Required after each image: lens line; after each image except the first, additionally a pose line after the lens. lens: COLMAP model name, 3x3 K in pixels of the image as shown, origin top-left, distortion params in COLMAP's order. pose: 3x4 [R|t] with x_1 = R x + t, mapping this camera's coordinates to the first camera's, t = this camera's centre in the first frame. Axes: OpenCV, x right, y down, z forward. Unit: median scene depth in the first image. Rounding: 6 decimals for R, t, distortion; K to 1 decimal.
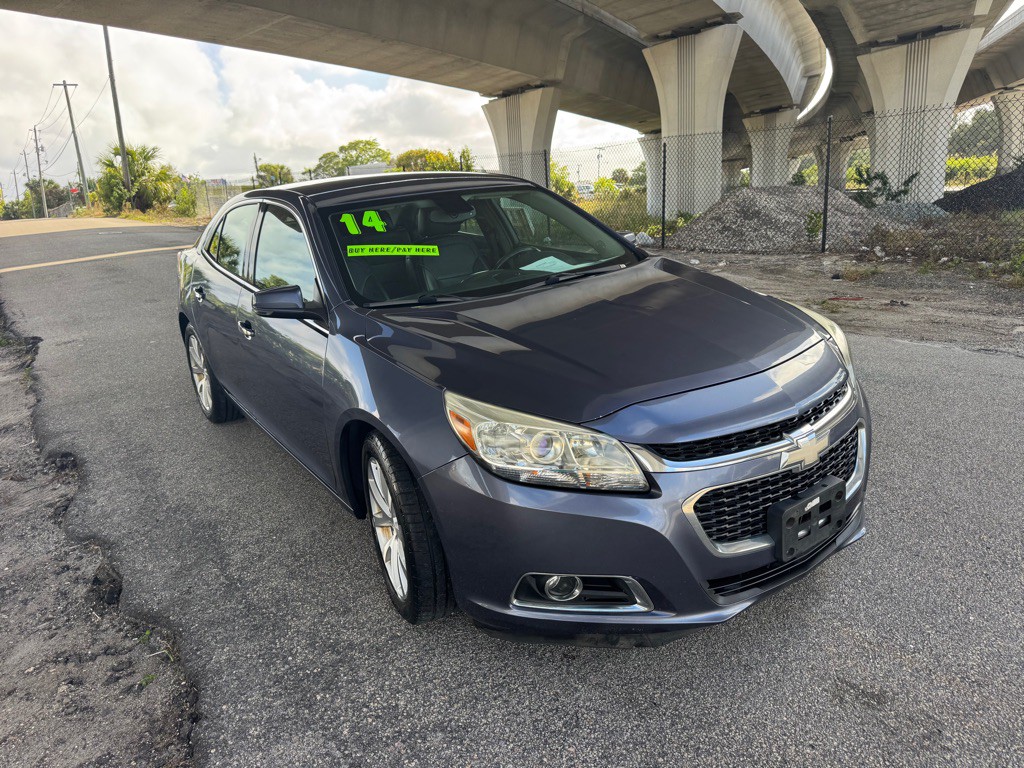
lens RADIAL K [[727.9, 0, 515.7], [0, 727.9, 379.0], [0, 0, 1]] dist [0.010082, -0.008005]
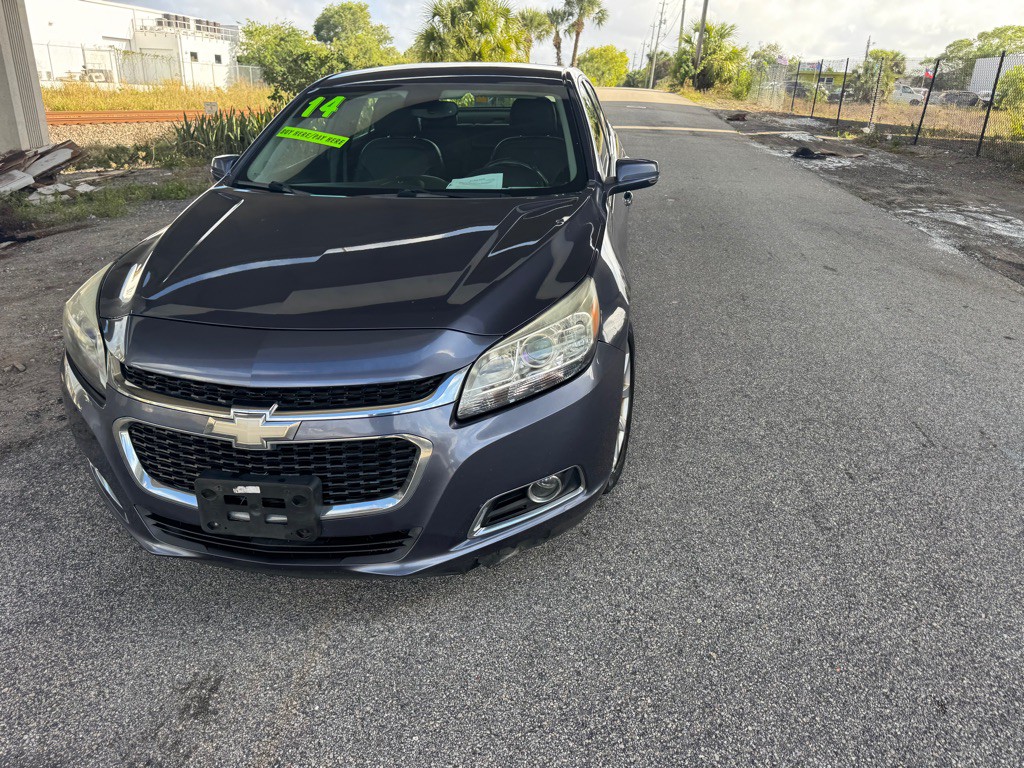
lens RADIAL K [[724.9, 0, 508.2], [0, 724.9, 387.5], [0, 0, 1]] dist [0.001077, -0.001778]
pose [[0.714693, 0.344436, -0.608752, 0.064718], [-0.246949, 0.938552, 0.241114, -0.013282], [0.654393, -0.021992, 0.755834, 0.032486]]
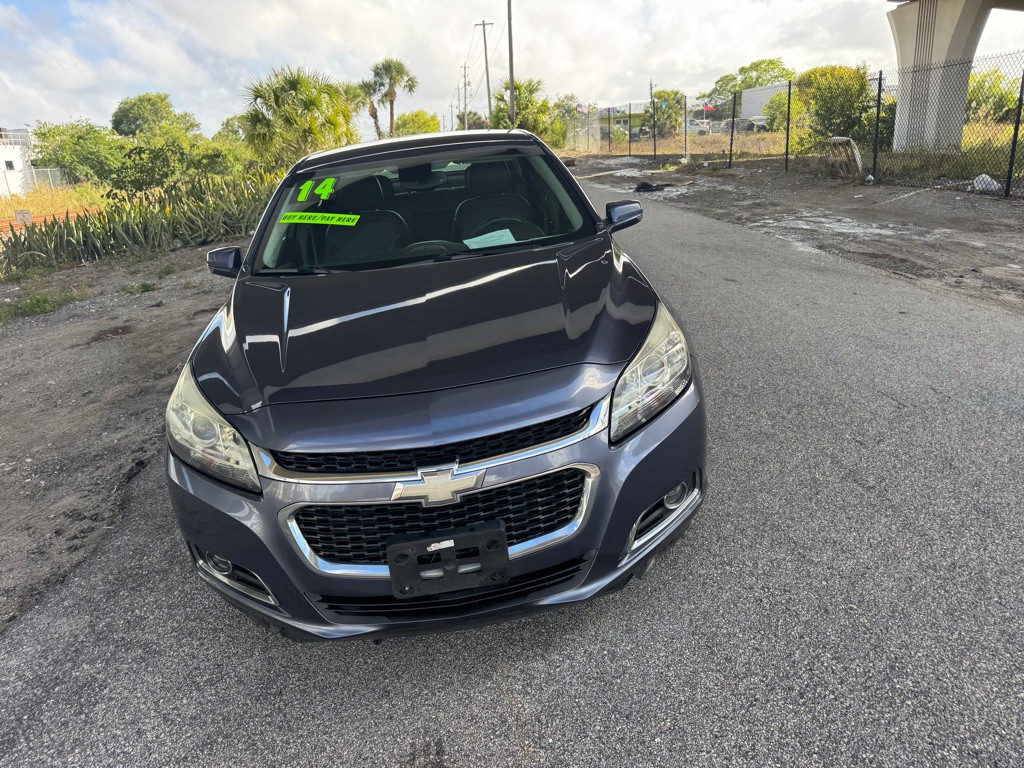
lens RADIAL K [[726.5, 0, 511.9], [0, 726.5, 384.9], [0, 0, 1]] dist [0.014056, -0.018312]
pose [[0.866829, 0.155594, -0.473707, 0.050870], [-0.106632, 0.985932, 0.128716, -0.008627], [0.487071, -0.061063, 0.871225, 0.016401]]
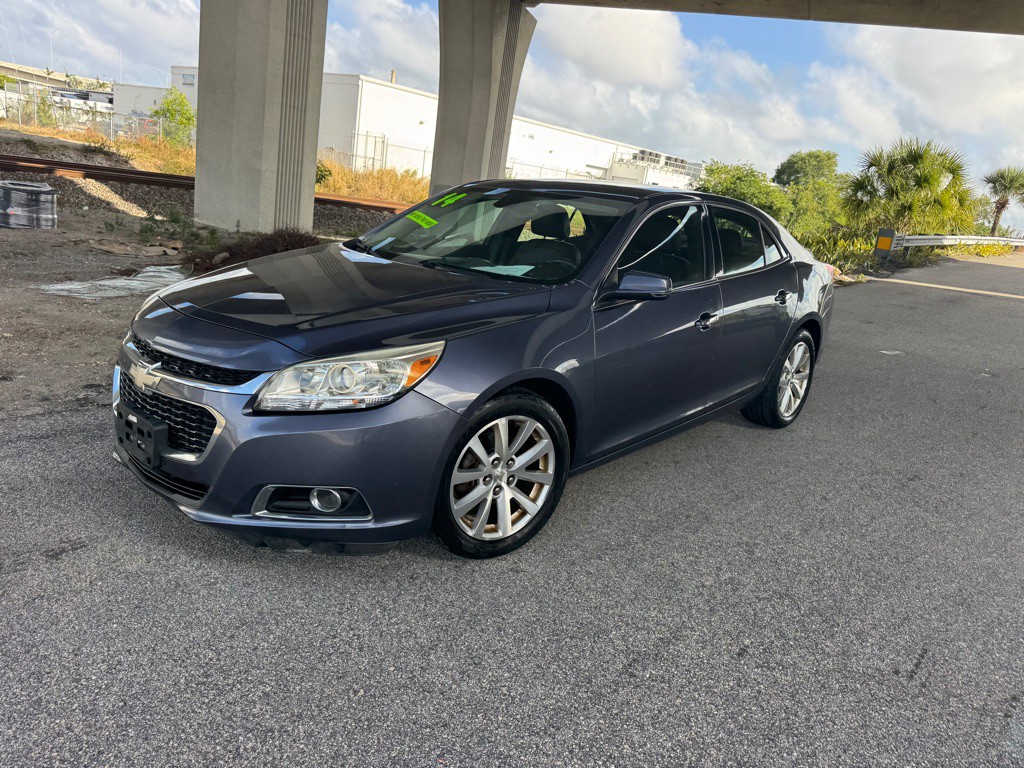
lens RADIAL K [[727.9, 0, 515.7], [0, 727.9, 379.0], [0, 0, 1]] dist [0.010082, -0.008005]
pose [[0.202429, 0.340284, -0.918275, 0.095764], [-0.383481, 0.890349, 0.245399, -0.025558], [0.901091, 0.302466, 0.310725, 0.068575]]
